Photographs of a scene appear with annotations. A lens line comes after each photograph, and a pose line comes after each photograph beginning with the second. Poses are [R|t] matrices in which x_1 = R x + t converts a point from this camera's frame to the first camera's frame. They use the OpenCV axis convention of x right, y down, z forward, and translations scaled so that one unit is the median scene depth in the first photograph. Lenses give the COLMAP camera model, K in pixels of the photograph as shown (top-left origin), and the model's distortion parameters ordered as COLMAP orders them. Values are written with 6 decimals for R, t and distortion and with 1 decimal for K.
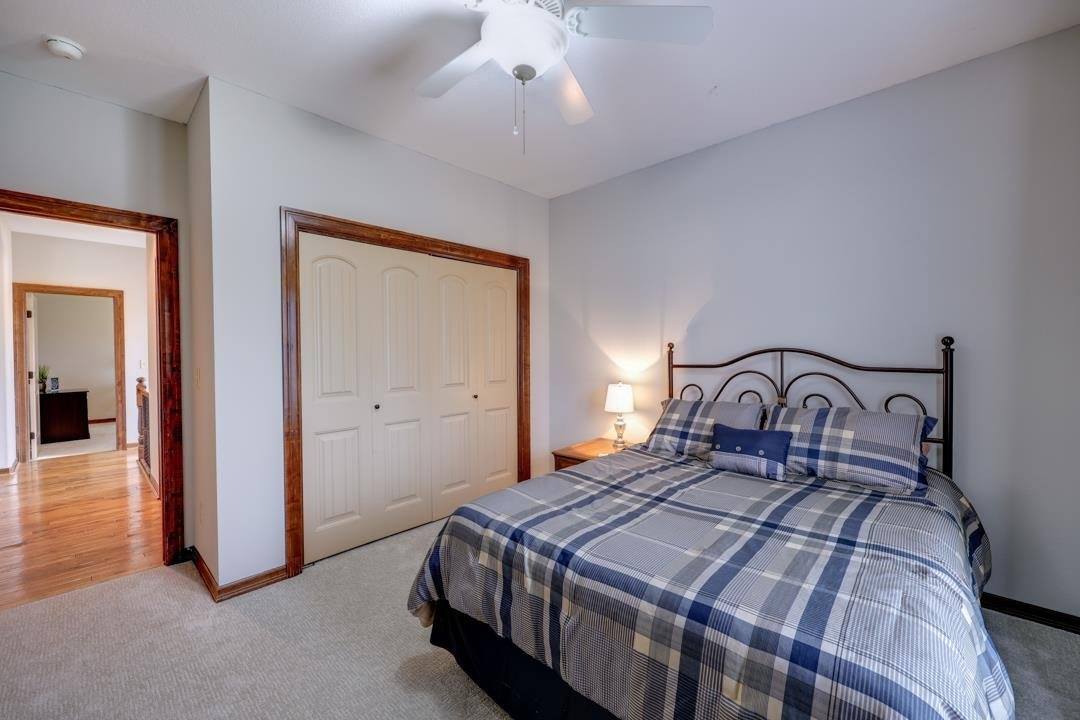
lens RADIAL K [[420.1, 0, 540.9], [0, 420.1, 357.4], [0, 0, 1]] dist [0.000757, 0.000020]
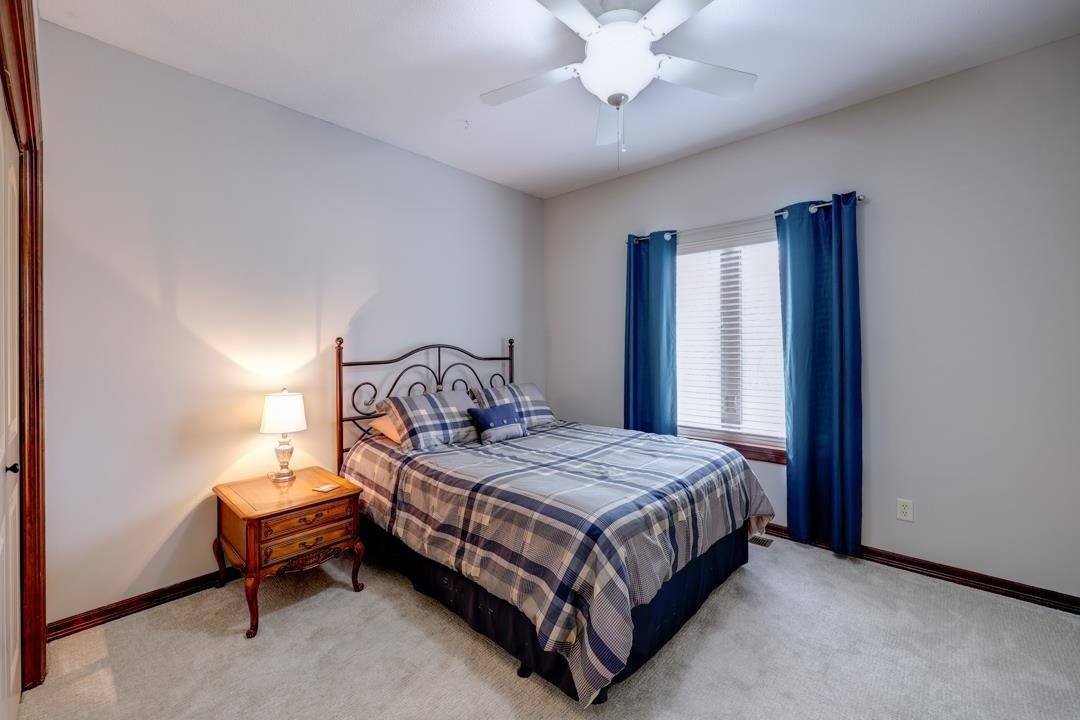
lens RADIAL K [[438.6, 0, 540.8], [0, 438.6, 350.9], [0, 0, 1]] dist [-0.001434, 0.000868]
pose [[0.004483, -0.004545, 0.999980, -0.695382], [0.021822, 0.999752, 0.004446, -0.002777], [-0.999752, 0.021801, 0.004581, 0.692894]]
